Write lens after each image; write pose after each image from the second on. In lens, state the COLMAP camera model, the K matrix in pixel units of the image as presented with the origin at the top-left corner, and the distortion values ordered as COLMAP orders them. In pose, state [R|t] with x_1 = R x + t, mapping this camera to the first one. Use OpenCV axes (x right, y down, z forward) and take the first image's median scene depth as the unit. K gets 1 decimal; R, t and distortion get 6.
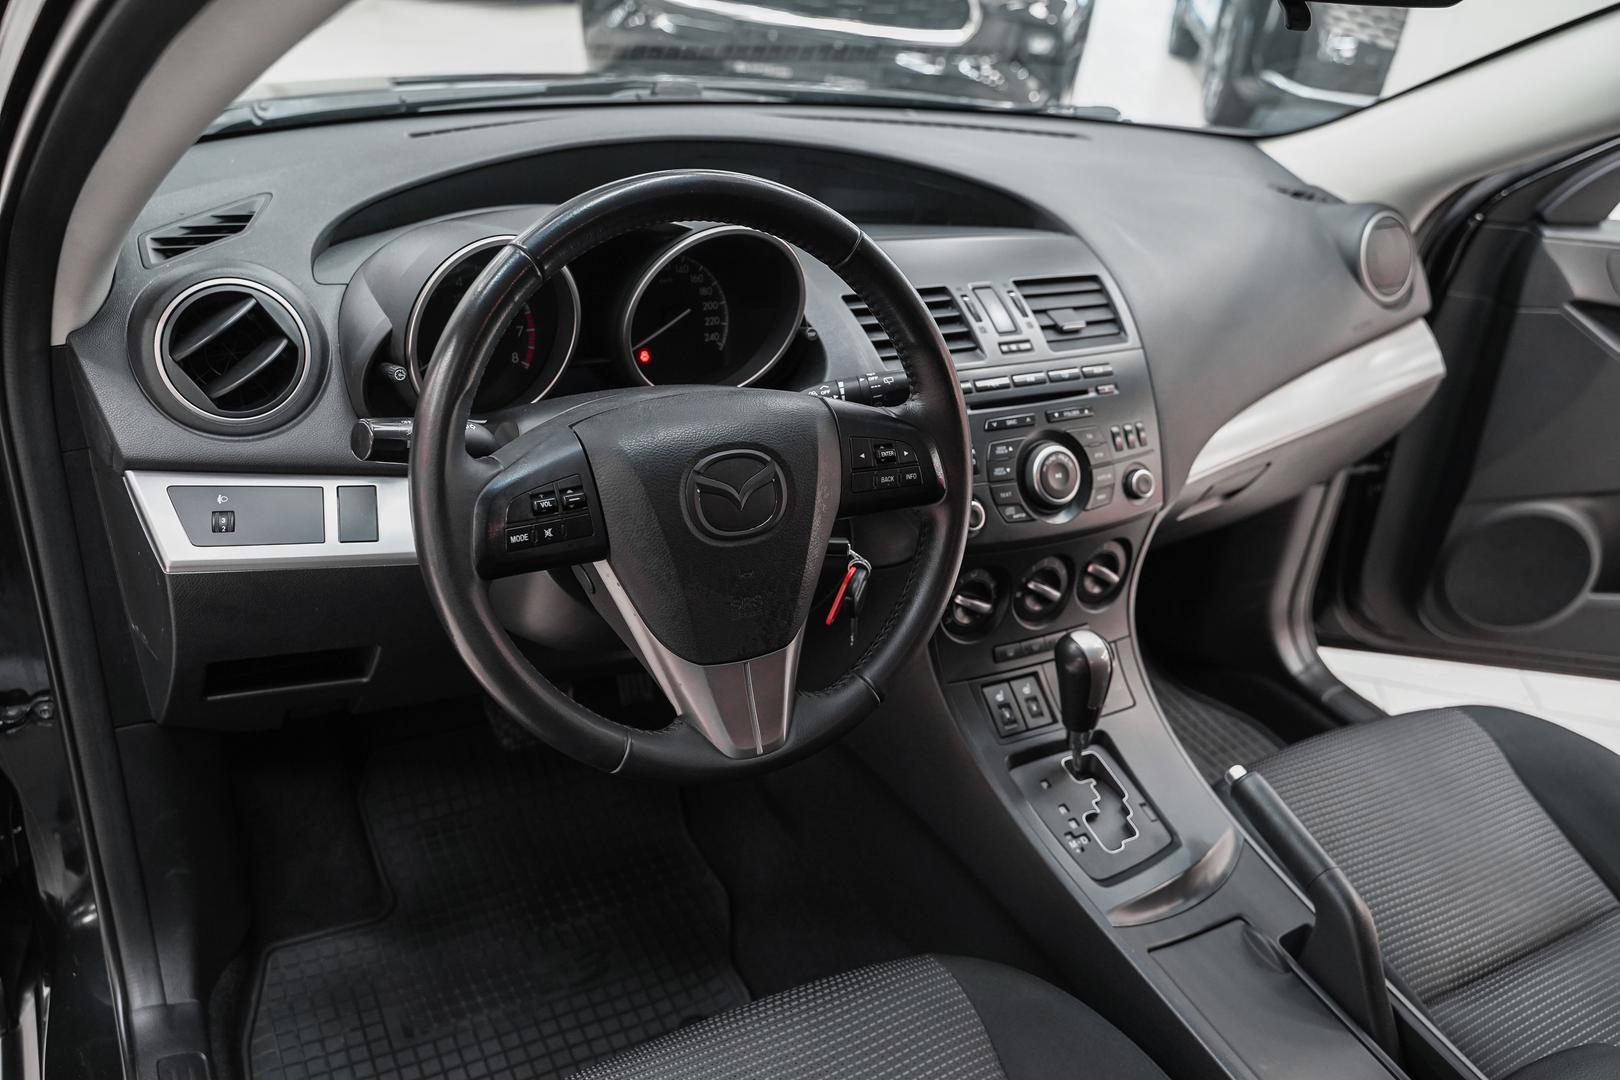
lens RADIAL K [[1252.6, 0, 810.2], [0, 1252.6, 553.9], [0, 0, 1]] dist [0.002570, 0.004416]
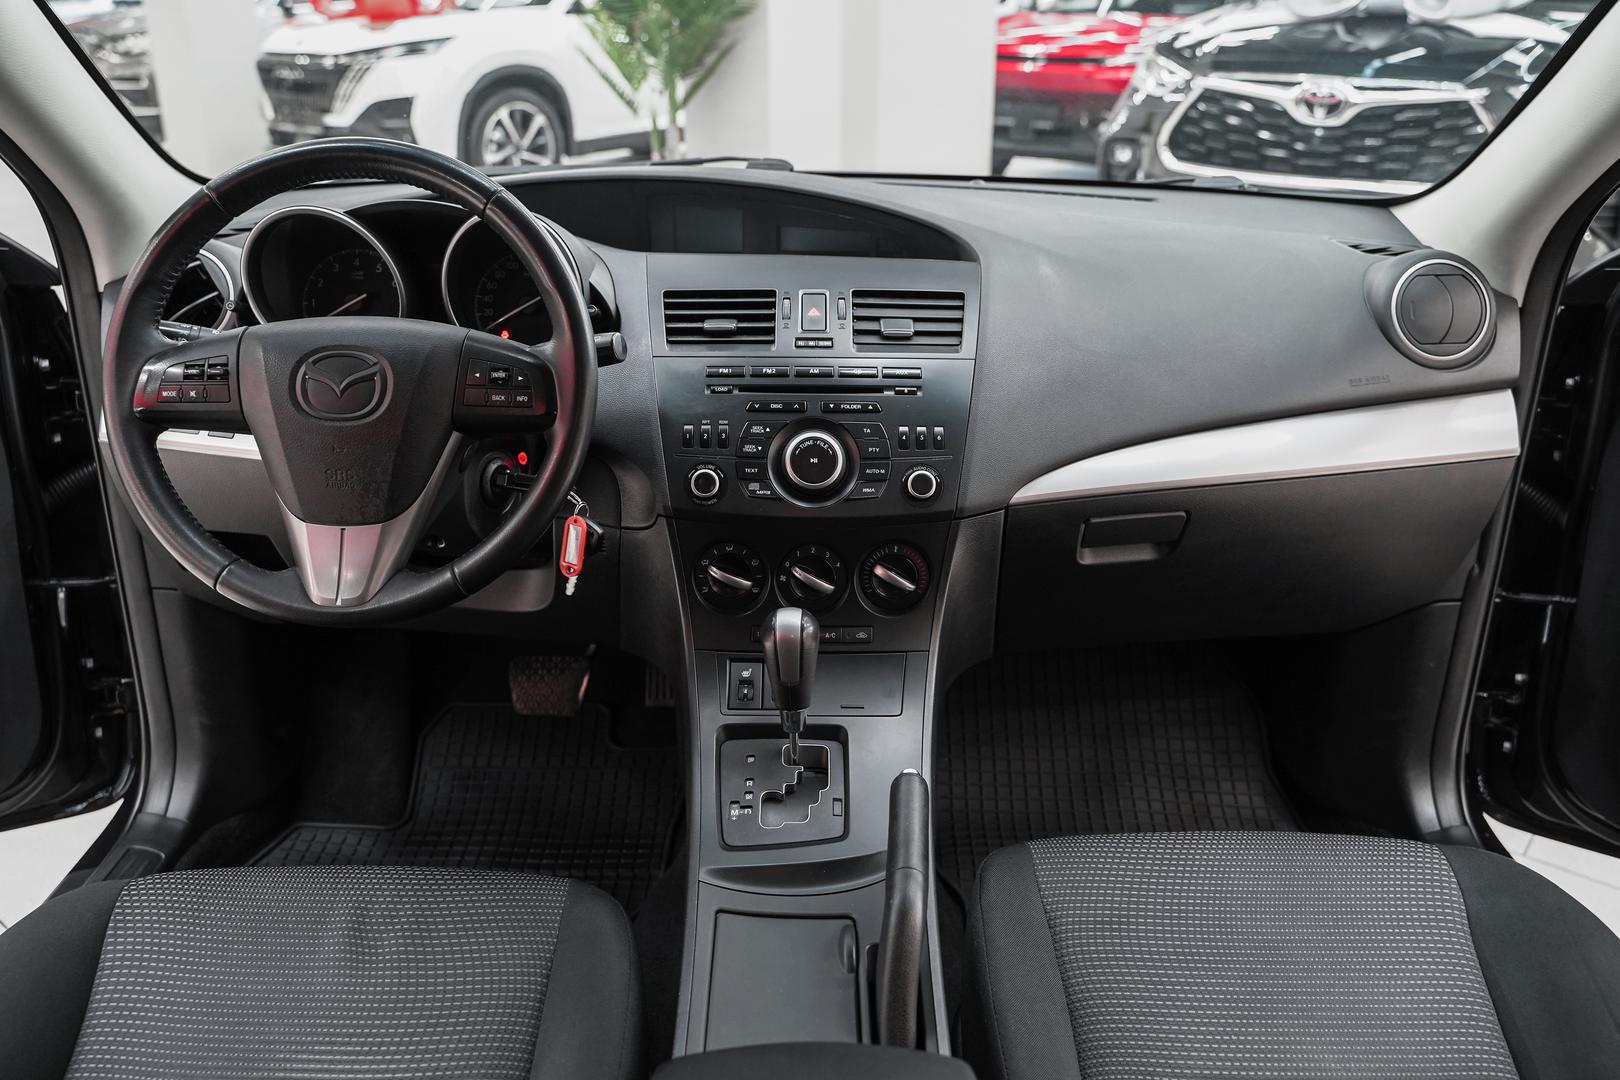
lens RADIAL K [[1289.3, 0, 810.0], [0, 1289.3, 540.0], [0, 0, 1]] dist [-0.009422, 0.005481]
pose [[0.871476, 0.090809, -0.481957, 0.692129], [-0.170130, 0.977662, -0.123422, 0.128379], [0.459983, 0.189555, 0.867458, 0.096027]]
